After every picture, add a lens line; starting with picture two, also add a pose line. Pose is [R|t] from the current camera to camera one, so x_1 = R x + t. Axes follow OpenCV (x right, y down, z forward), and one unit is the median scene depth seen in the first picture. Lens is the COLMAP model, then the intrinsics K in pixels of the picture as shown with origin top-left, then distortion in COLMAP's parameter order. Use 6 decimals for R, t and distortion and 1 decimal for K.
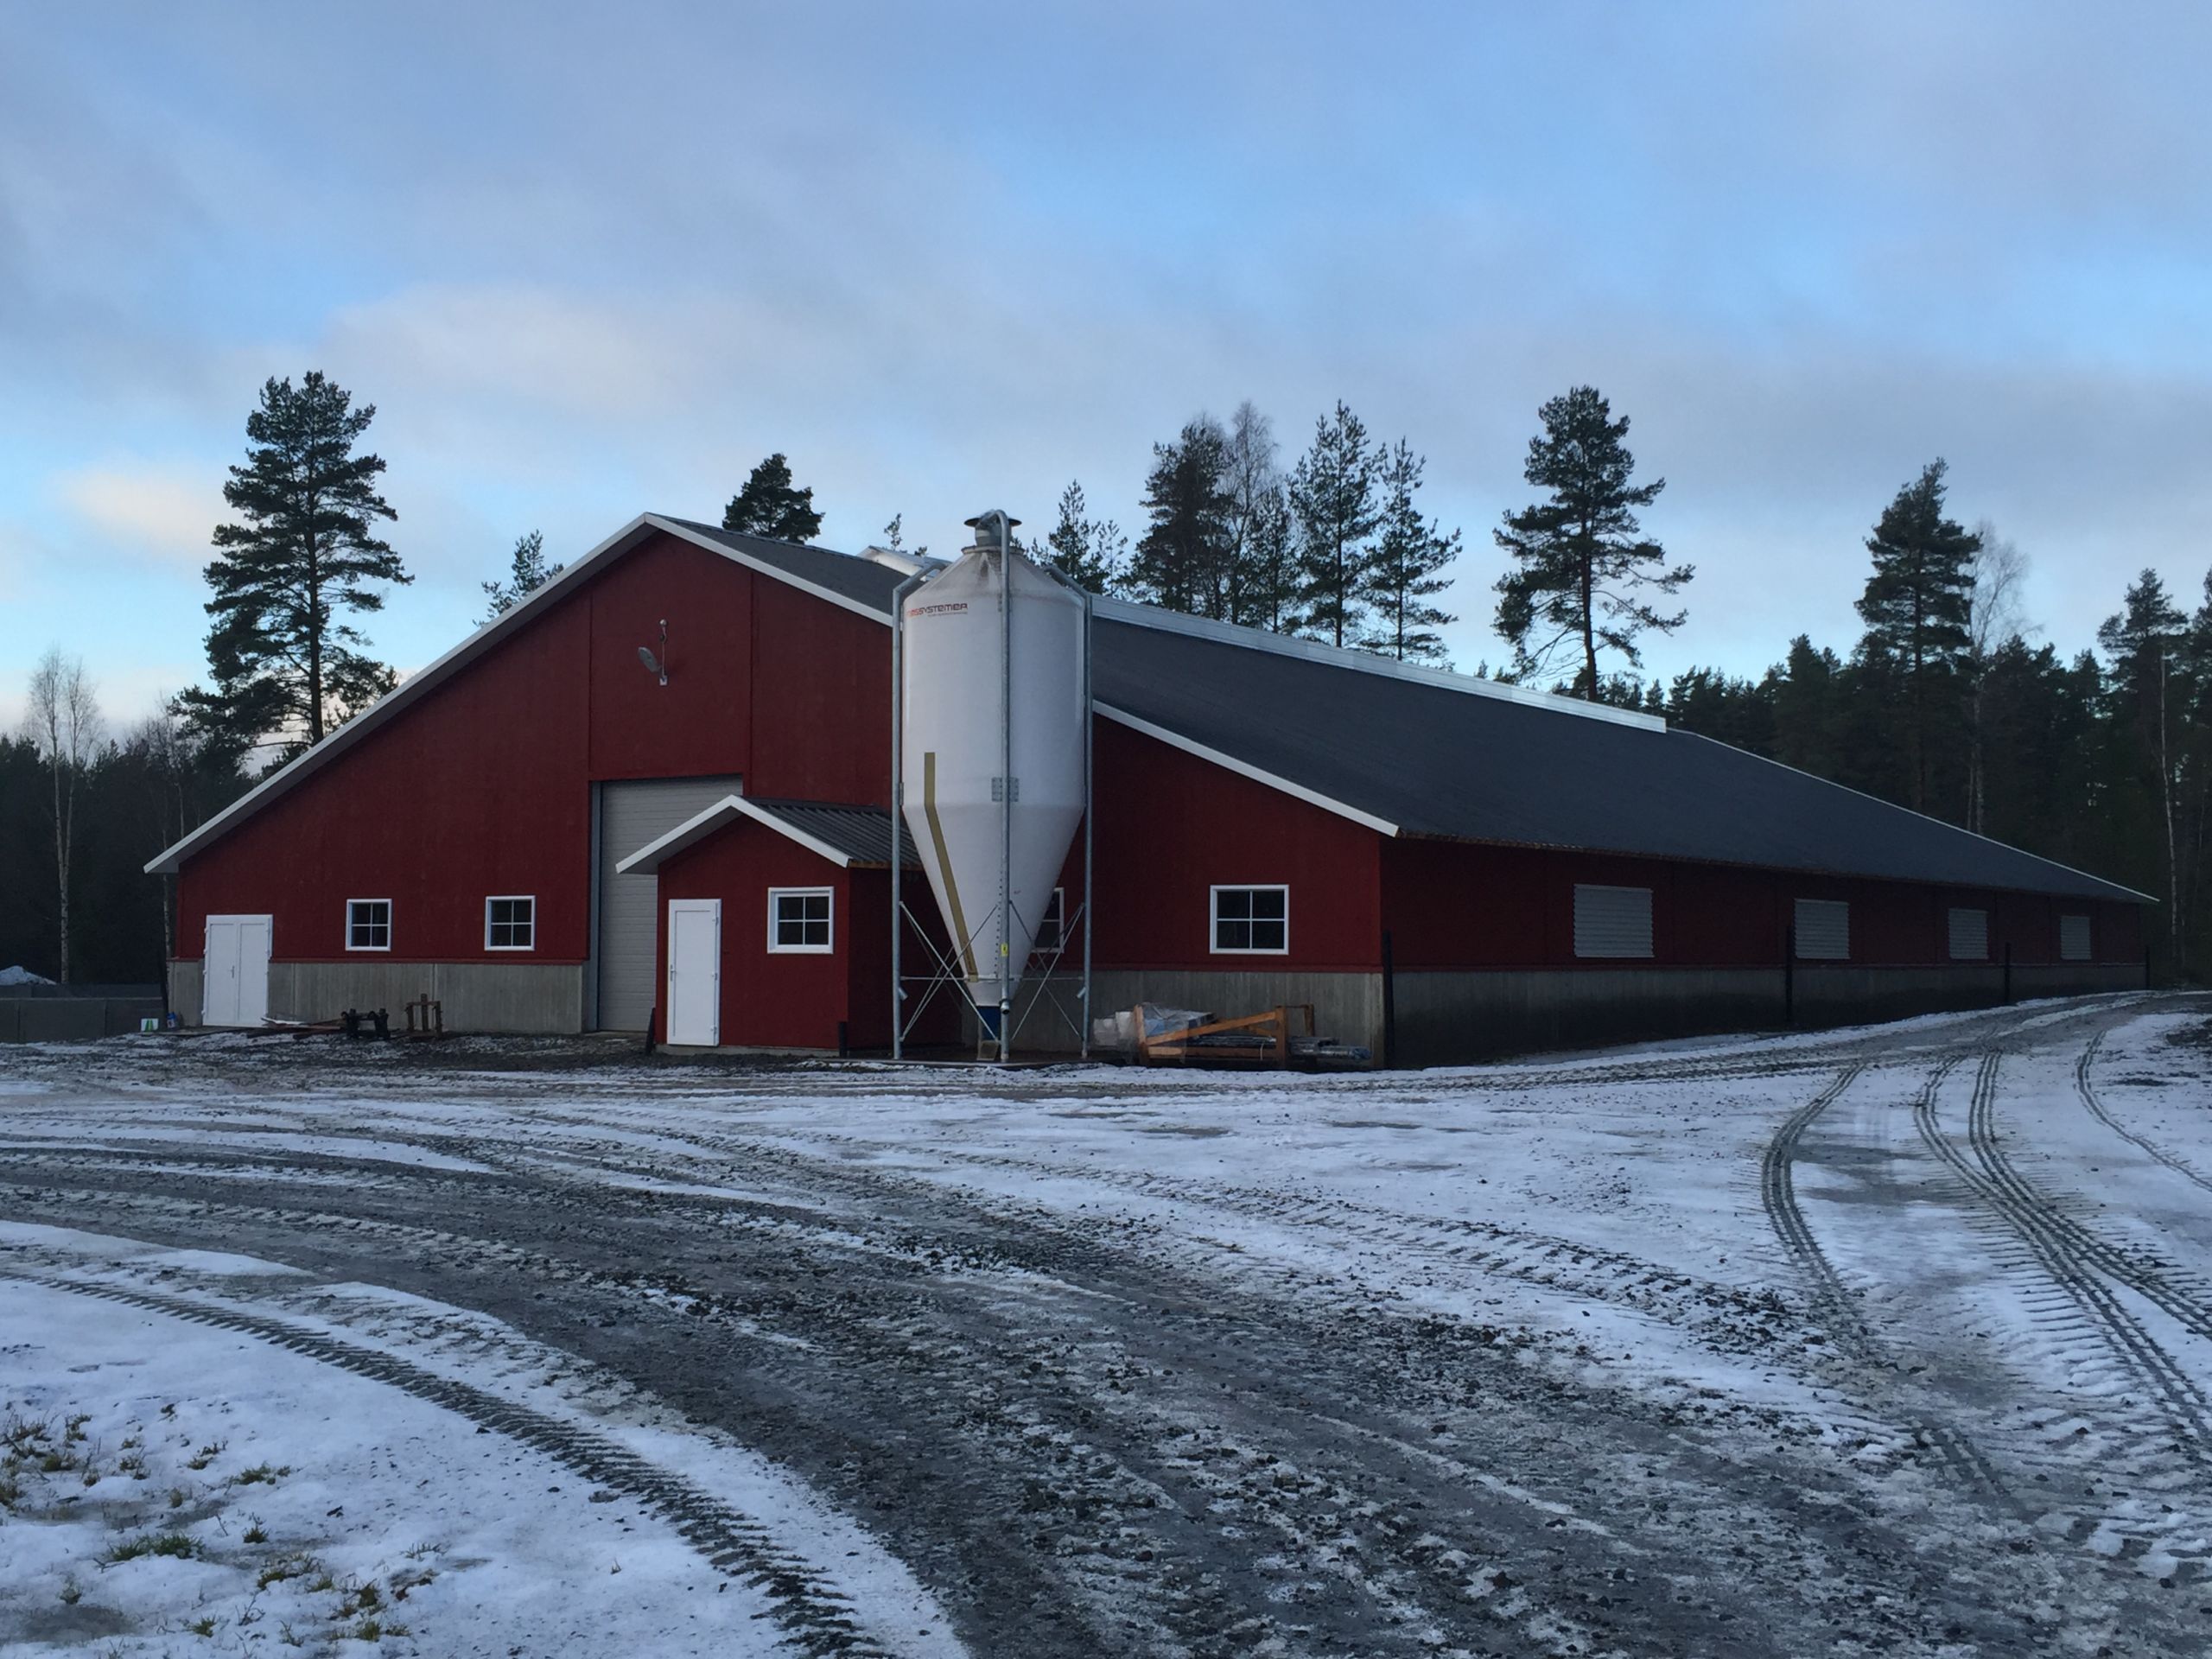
lens RADIAL K [[2300.6, 0, 1098.6], [0, 2300.6, 823.7], [0, 0, 1]] dist [-0.019955, 0.227660]
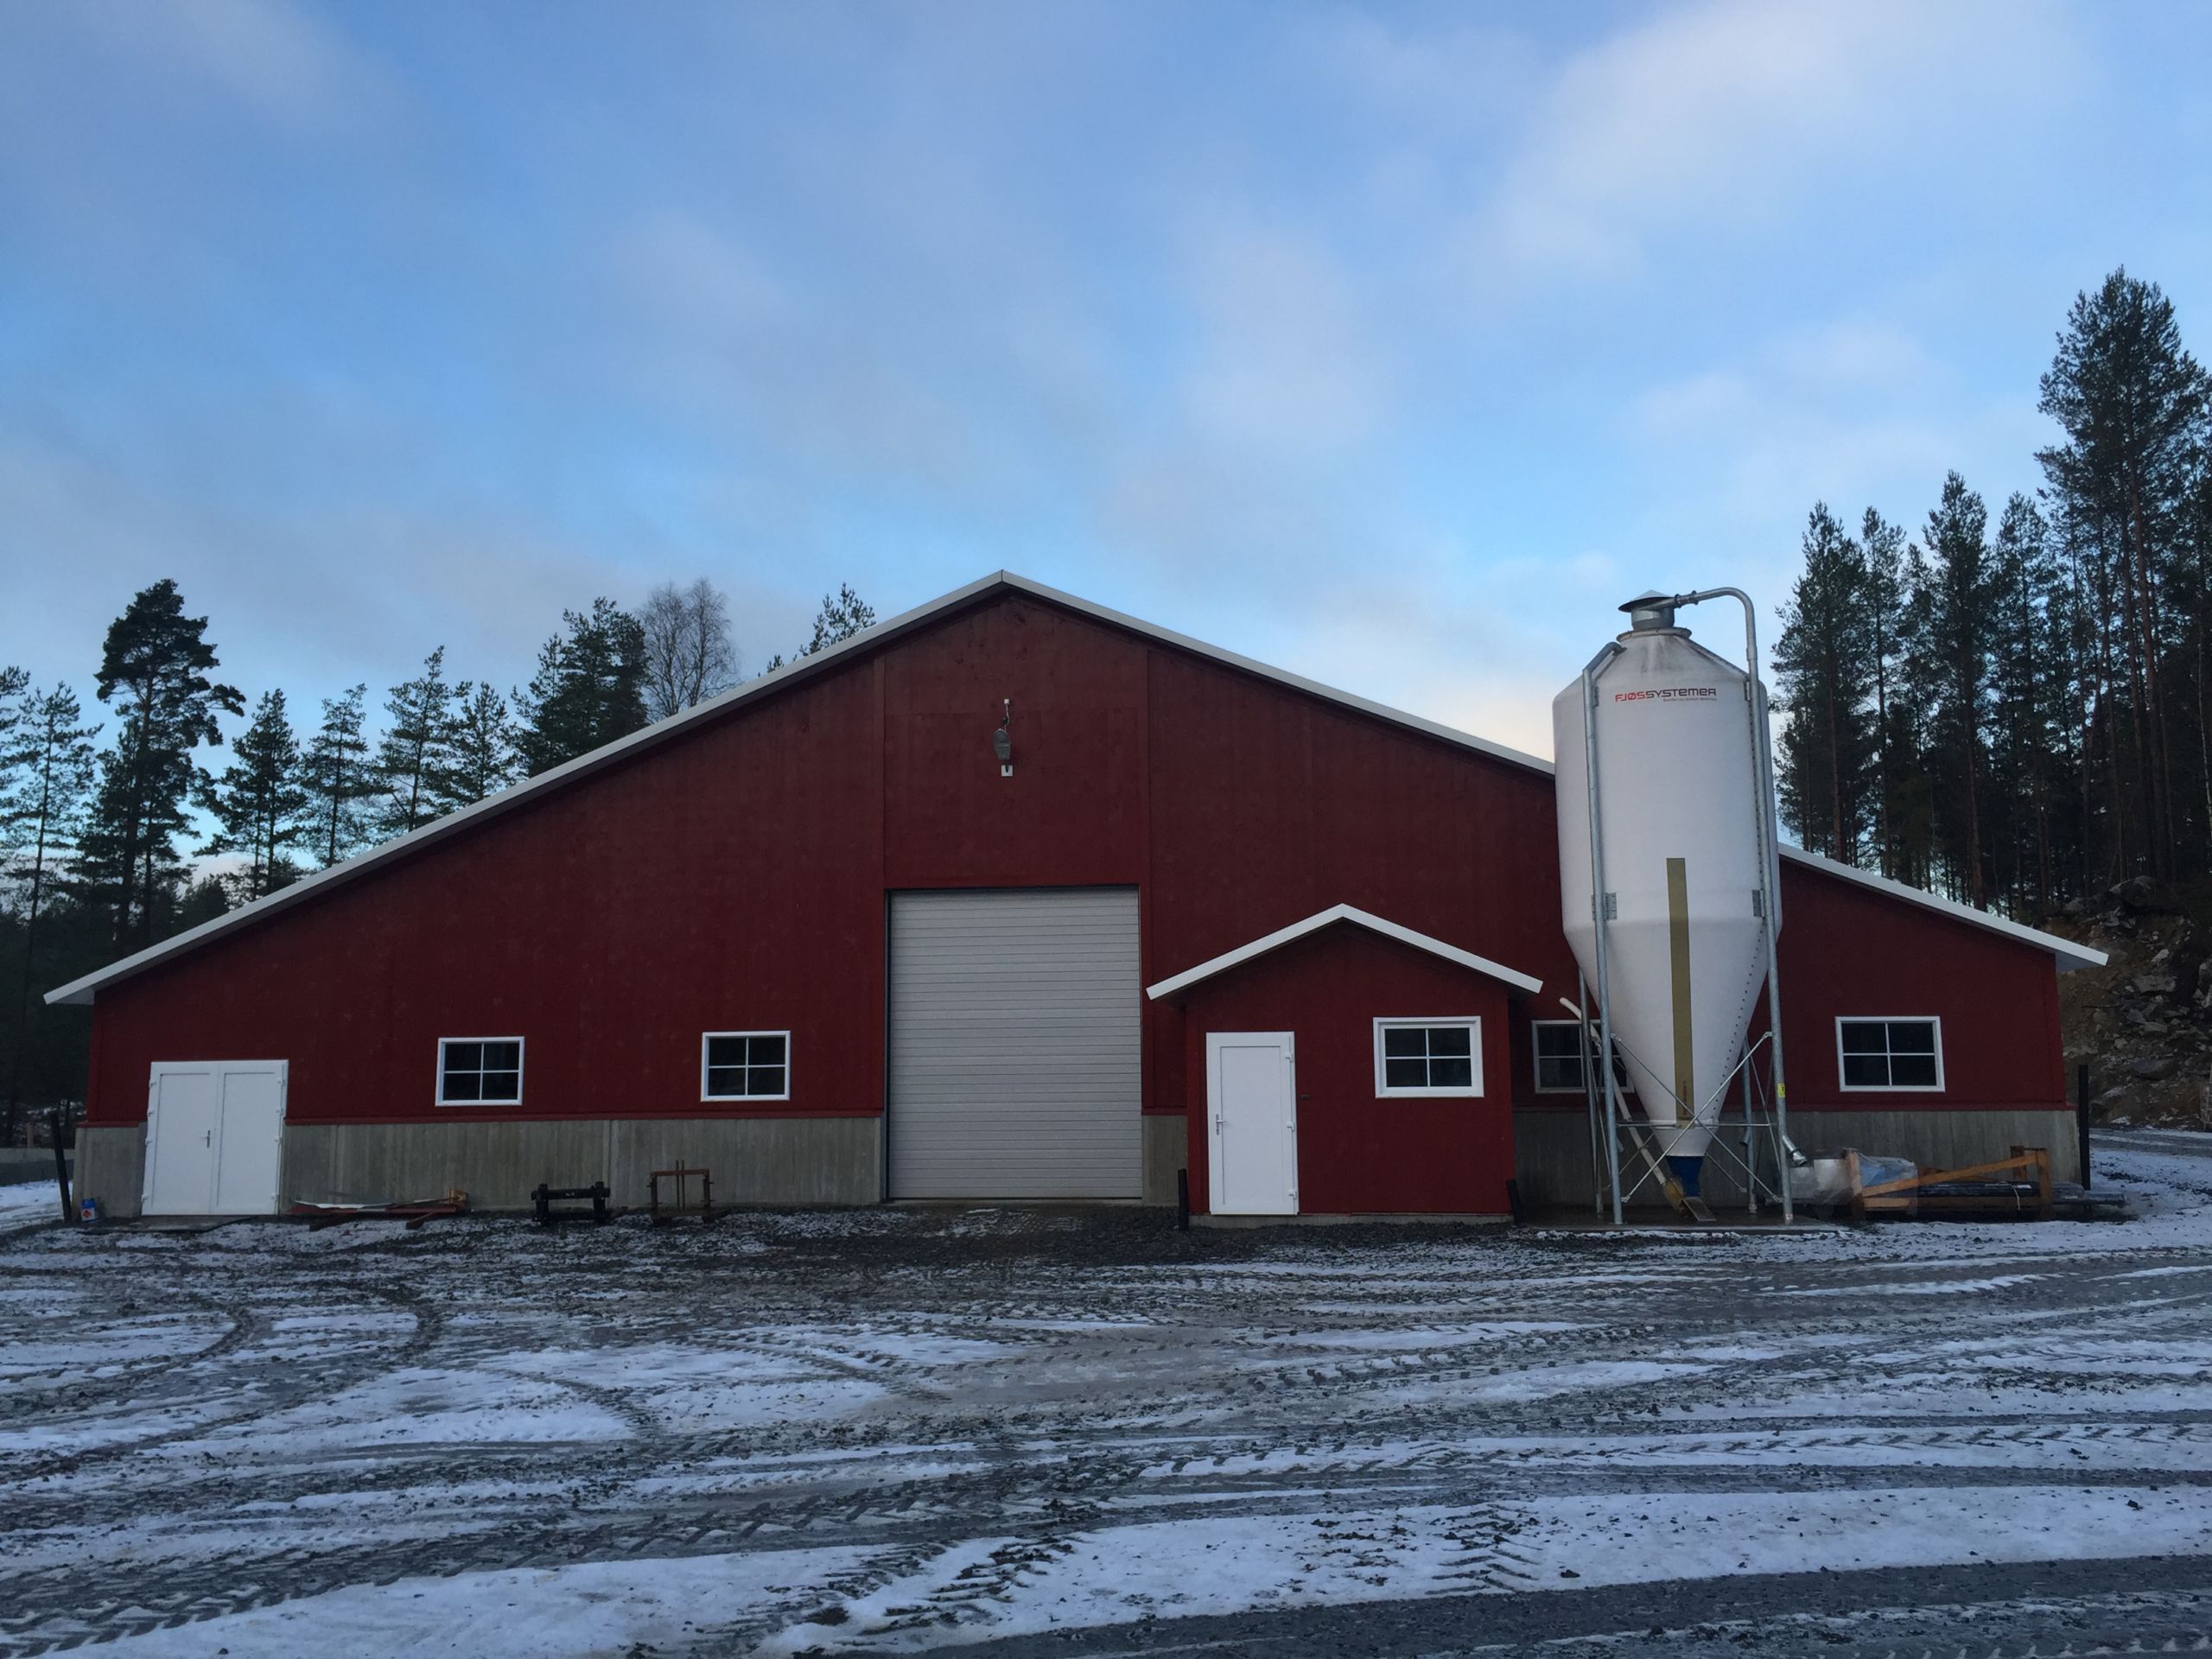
lens RADIAL K [[1915.6, 0, 1106.0], [0, 1915.6, 829.5], [0, 0, 1]] dist [0.039571, 0.000188]
pose [[0.888429, 0.050615, 0.456215, -0.179920], [-0.012690, 0.996230, -0.085813, 0.006881], [-0.458839, 0.070449, 0.885722, 0.141385]]
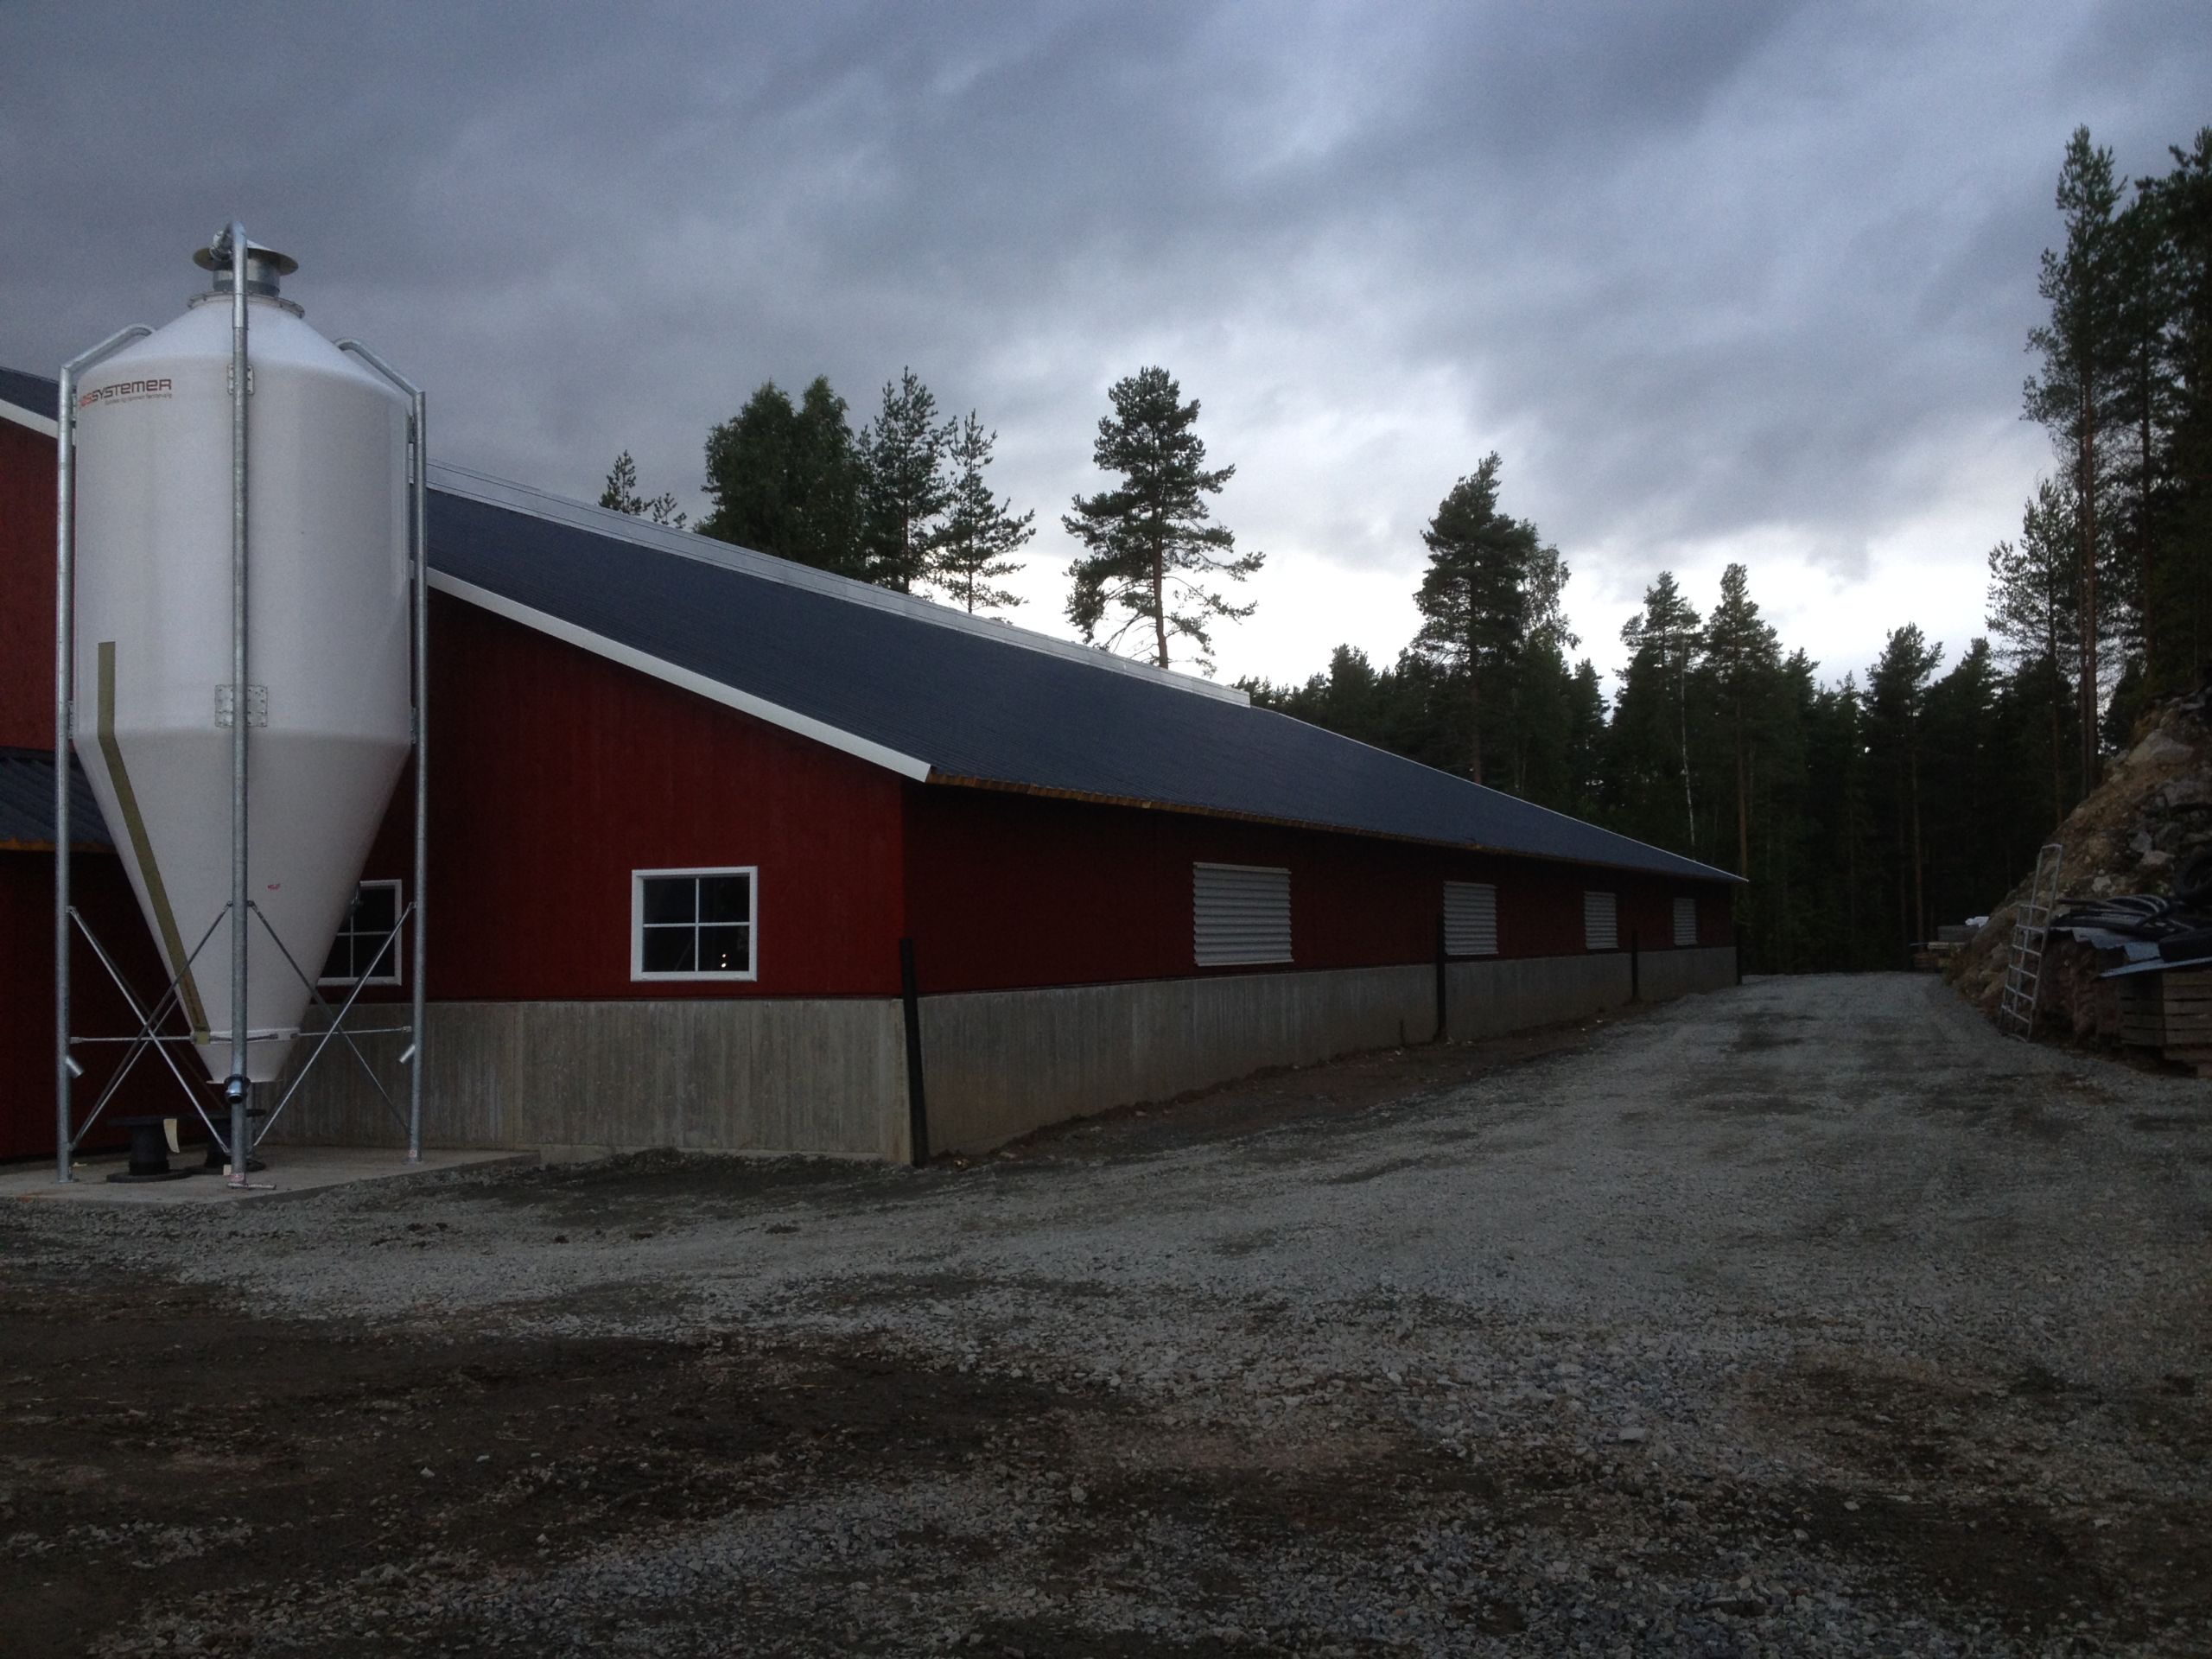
lens RADIAL K [[2052.4, 0, 1094.3], [0, 2052.4, 829.7], [0, 0, 1]] dist [0.084239, -0.175796]
pose [[0.982890, -0.011436, 0.183837, 0.021944], [0.011253, 0.999935, 0.002038, 0.005190], [-0.183849, 0.000065, 0.982955, 0.138575]]
